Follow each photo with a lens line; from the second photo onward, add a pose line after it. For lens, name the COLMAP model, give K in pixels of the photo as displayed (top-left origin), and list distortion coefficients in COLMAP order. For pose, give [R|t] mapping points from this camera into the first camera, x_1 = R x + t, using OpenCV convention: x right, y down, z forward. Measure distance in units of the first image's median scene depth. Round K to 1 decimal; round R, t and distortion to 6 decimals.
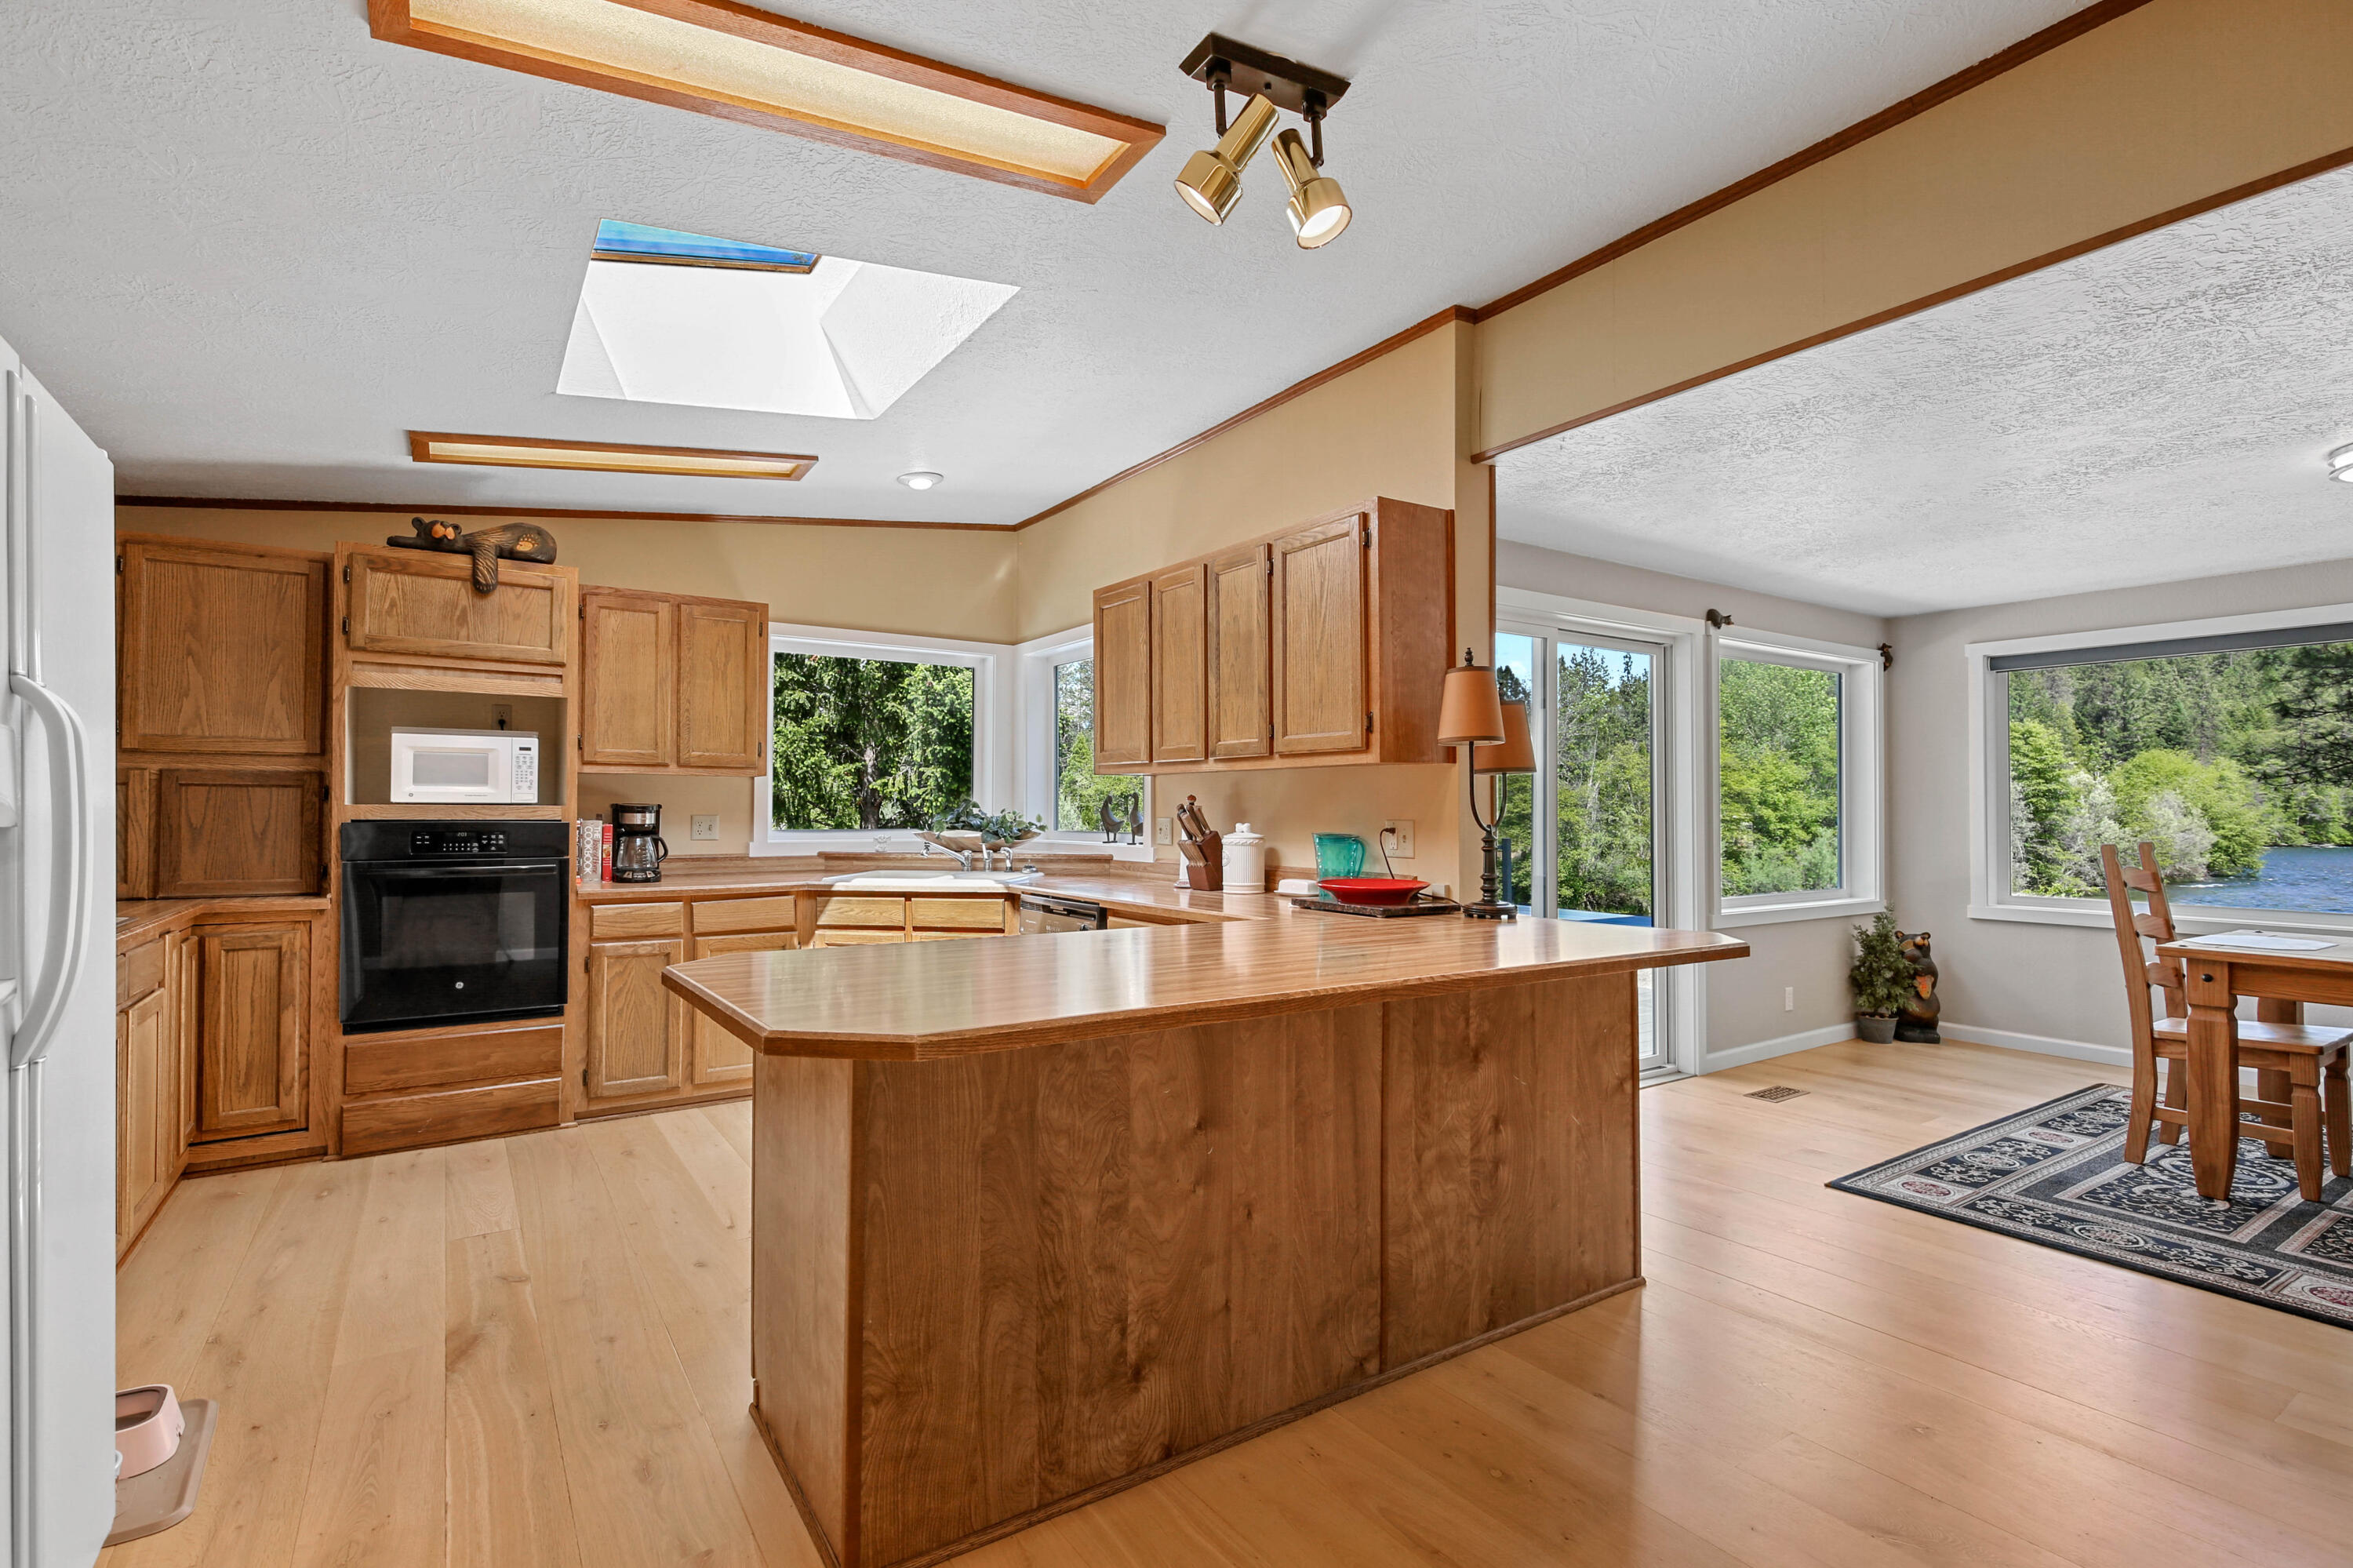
lens RADIAL K [[1086.7, 0, 1172.4], [0, 1086.7, 786.1], [0, 0, 1]] dist [-0.002040, -0.000204]
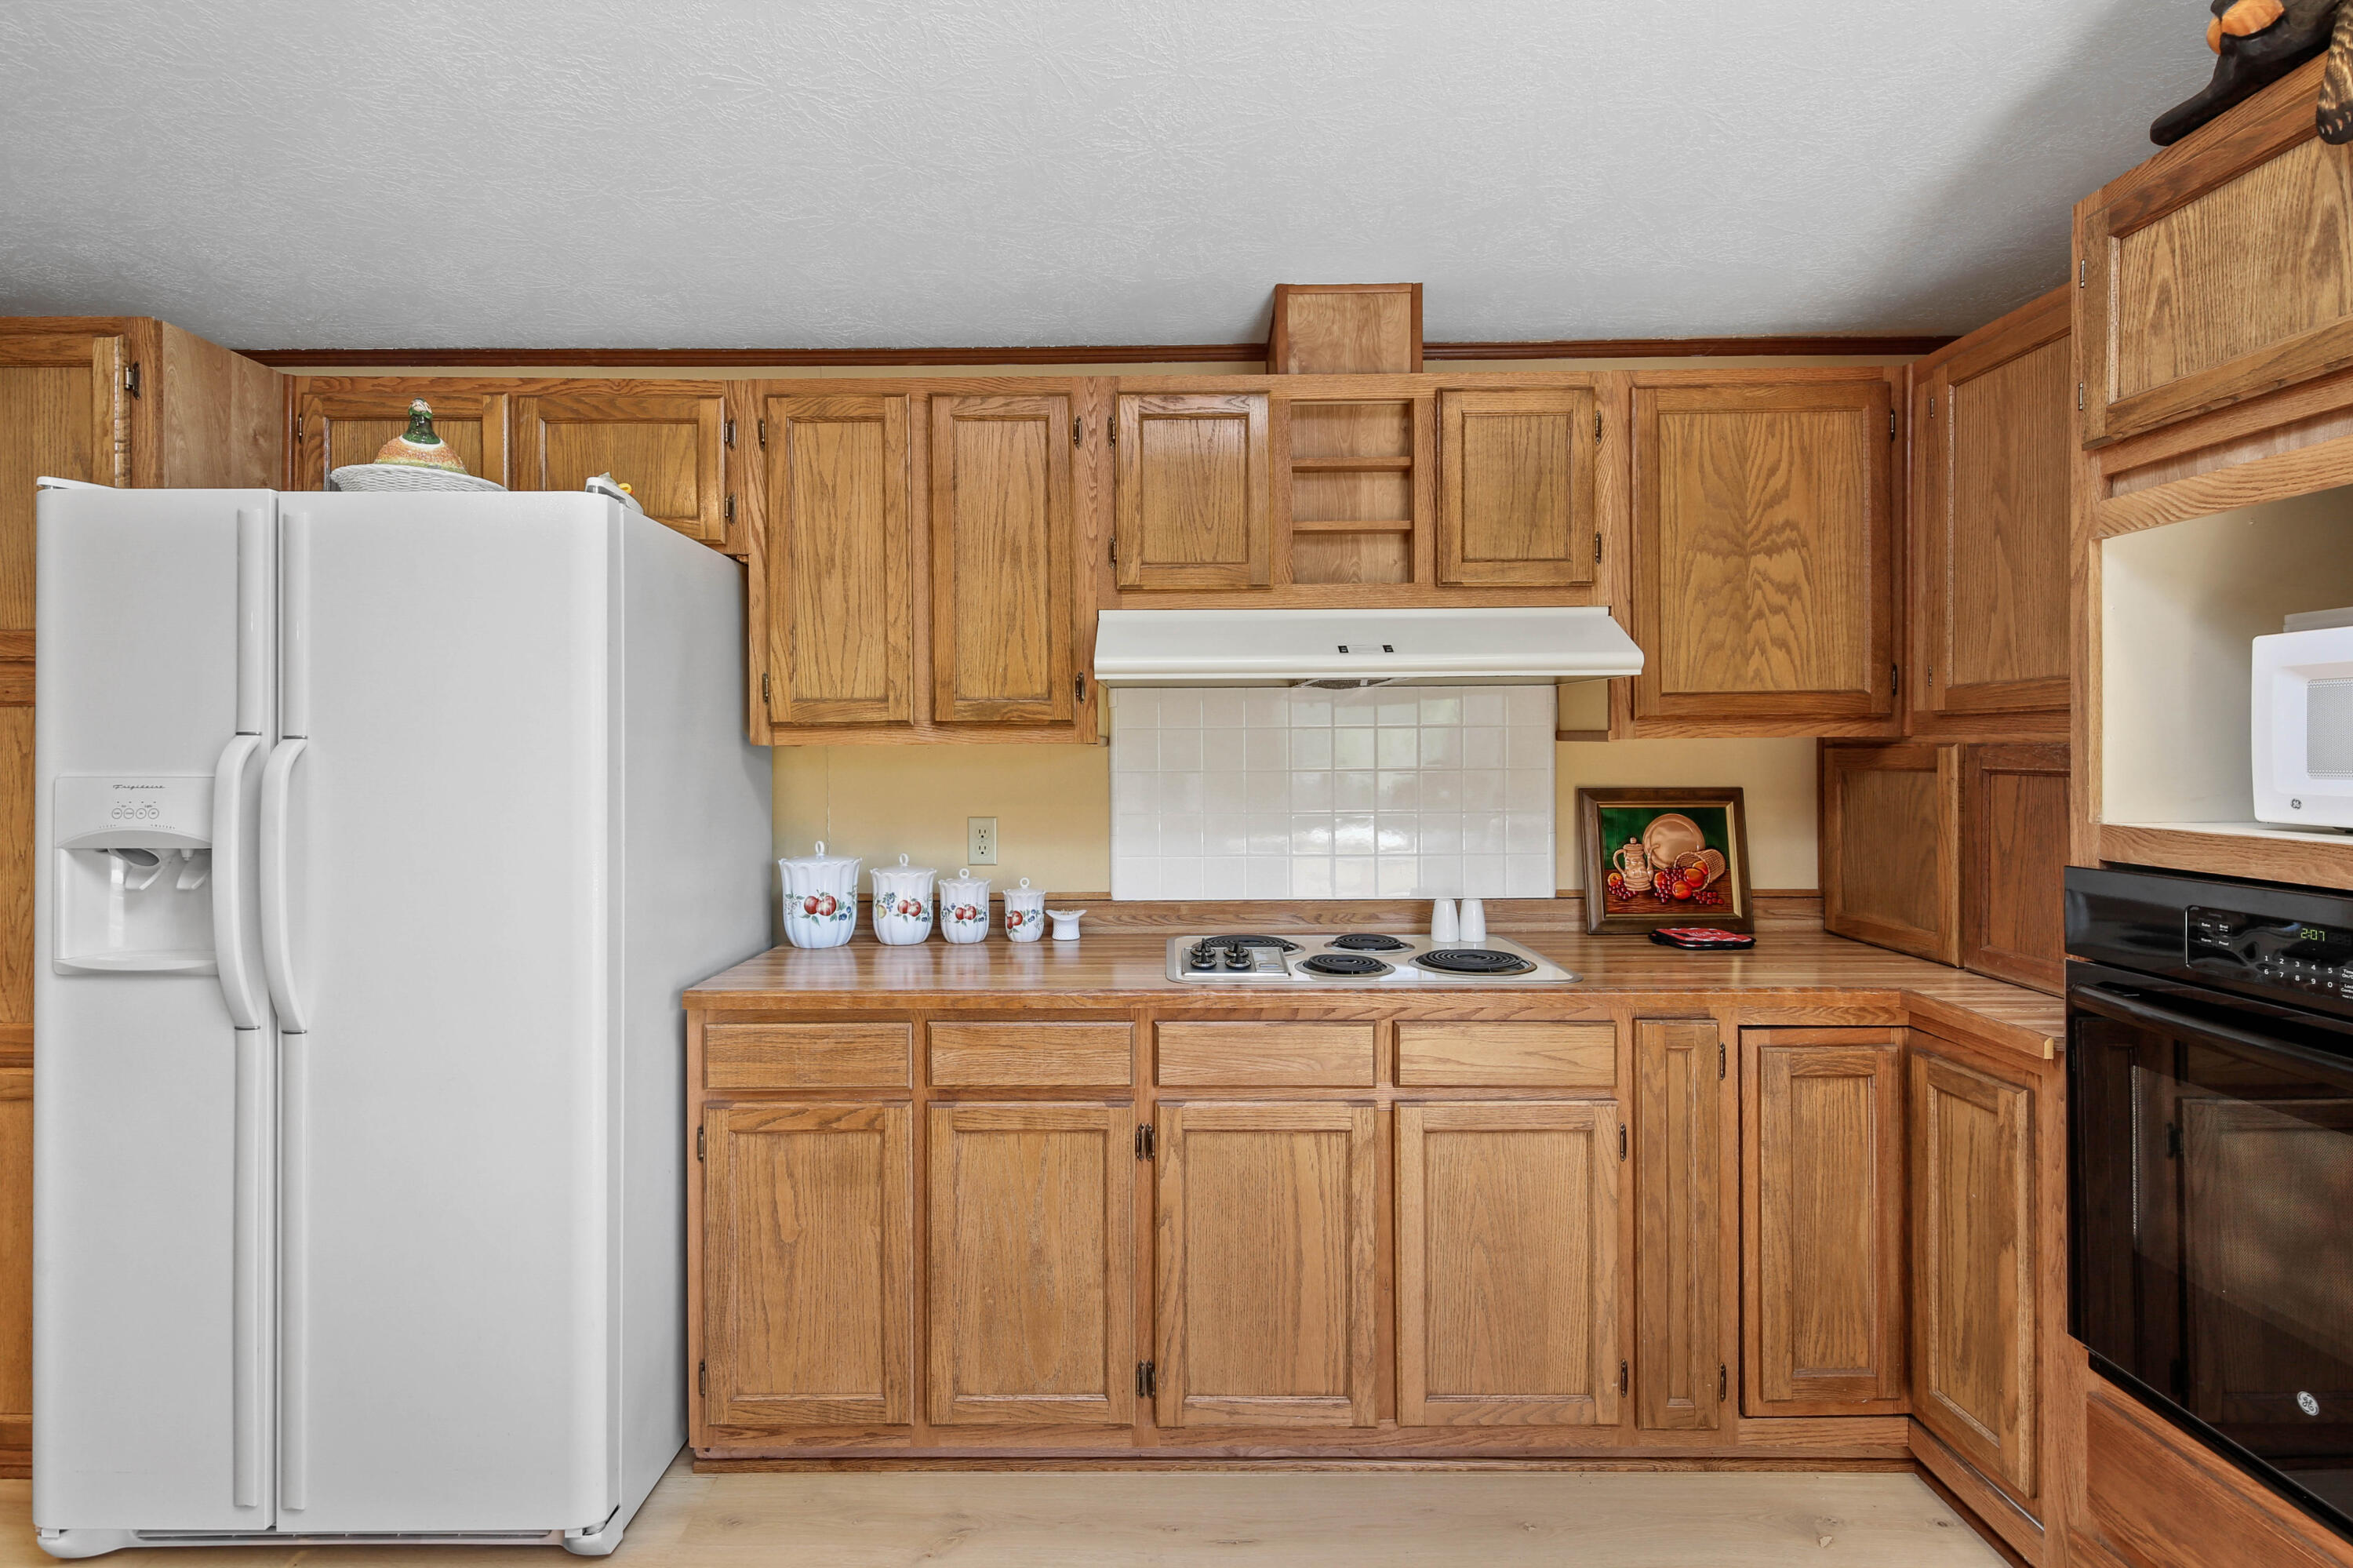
lens RADIAL K [[1086.7, 0, 1167.8], [0, 1086.7, 755.4], [0, 0, 1]] dist [-0.002040, -0.000204]
pose [[-0.554345, 0.004794, -0.832273, -0.218774], [0.012178, 0.999923, -0.002351, -0.012889], [0.832198, -0.011438, -0.554360, 0.948291]]
